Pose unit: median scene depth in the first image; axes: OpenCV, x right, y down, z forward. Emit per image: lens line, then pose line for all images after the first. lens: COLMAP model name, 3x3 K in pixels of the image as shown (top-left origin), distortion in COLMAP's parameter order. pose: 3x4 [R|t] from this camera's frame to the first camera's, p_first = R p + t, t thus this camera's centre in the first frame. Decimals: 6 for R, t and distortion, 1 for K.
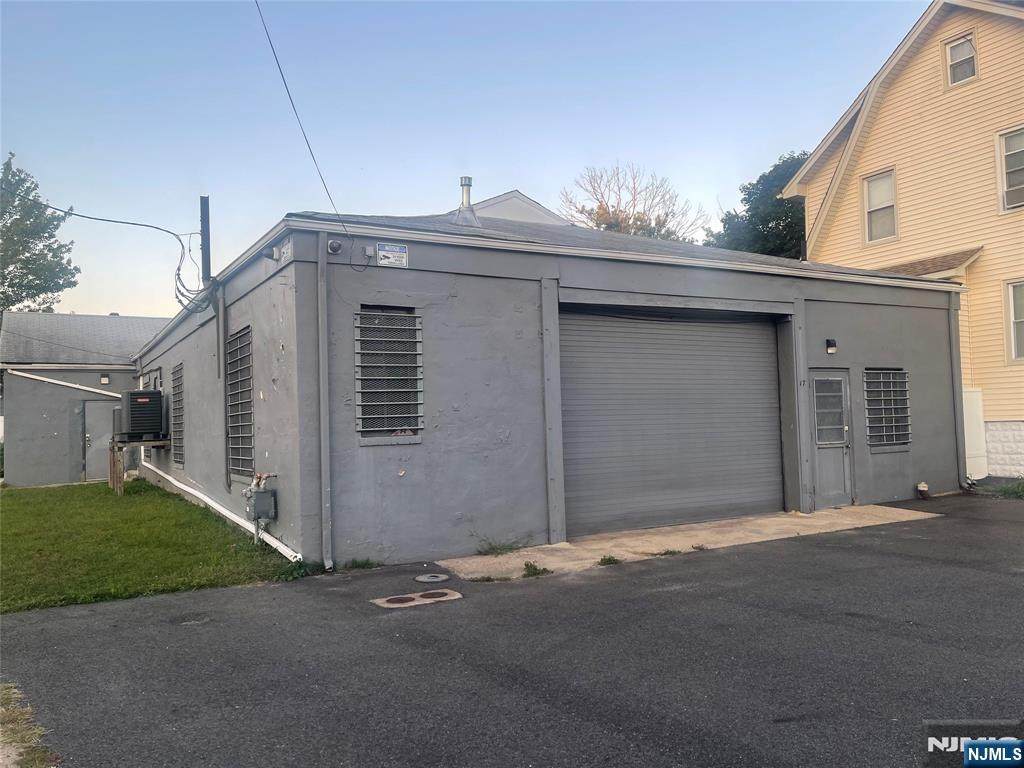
lens RADIAL K [[786.7, 0, 512.5], [0, 786.7, 388.5], [0, 0, 1]] dist [0.074092, -0.091963]
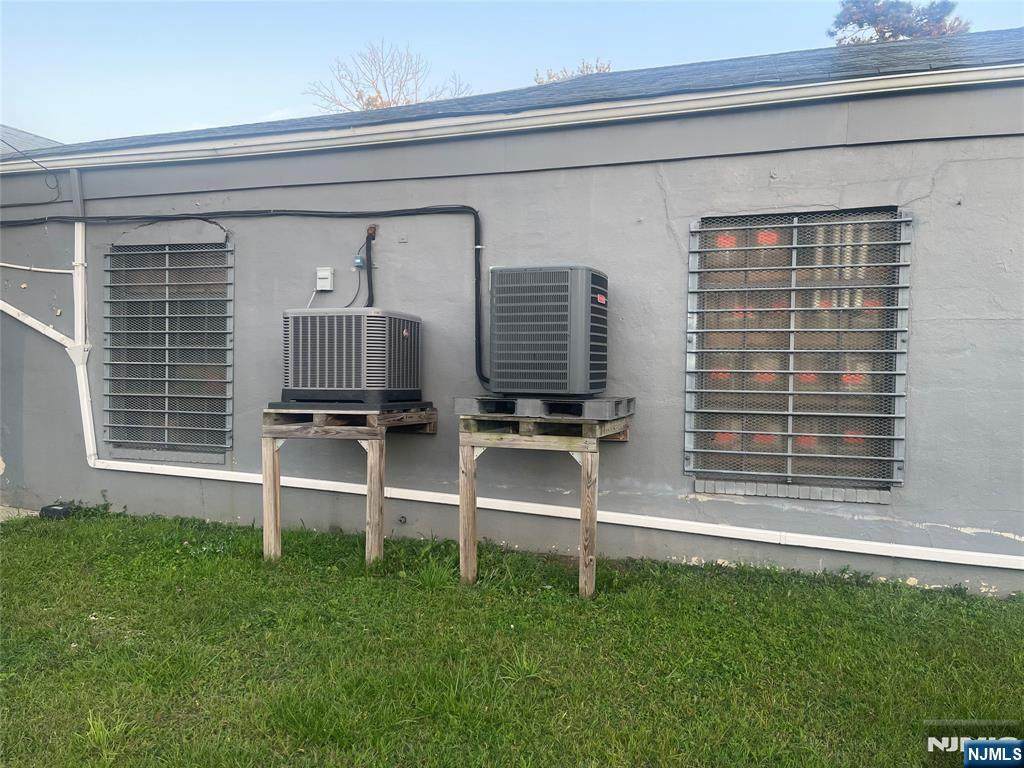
lens RADIAL K [[777.6, 0, 509.7], [0, 777.6, 393.4], [0, 0, 1]] dist [0.078306, -0.091691]
pose [[0.753637, 0.022116, 0.656918, -1.126073], [-0.064680, 0.997078, 0.040635, 0.069573], [-0.654100, -0.073114, 0.752866, 1.219473]]
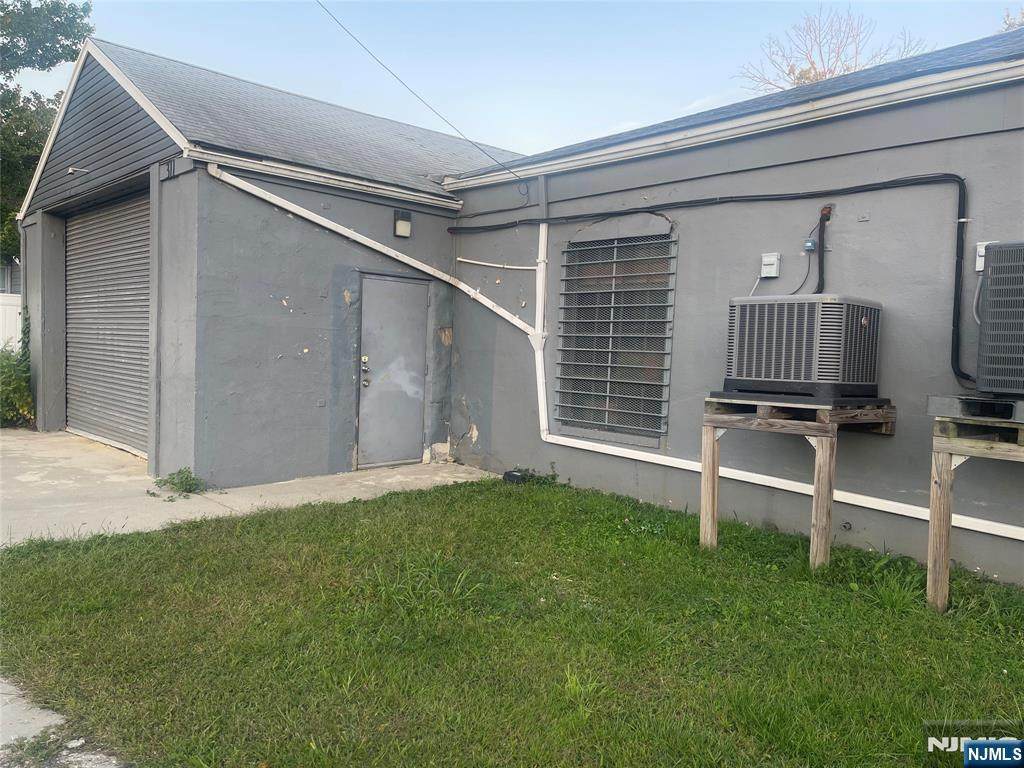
lens RADIAL K [[777.6, 0, 509.7], [0, 777.6, 393.4], [0, 0, 1]] dist [0.078306, -0.091691]
pose [[0.975347, 0.055183, 0.213664, -1.147433], [-0.076377, 0.992803, 0.092238, 0.070795], [-0.207036, -0.106283, 0.972543, 1.239580]]
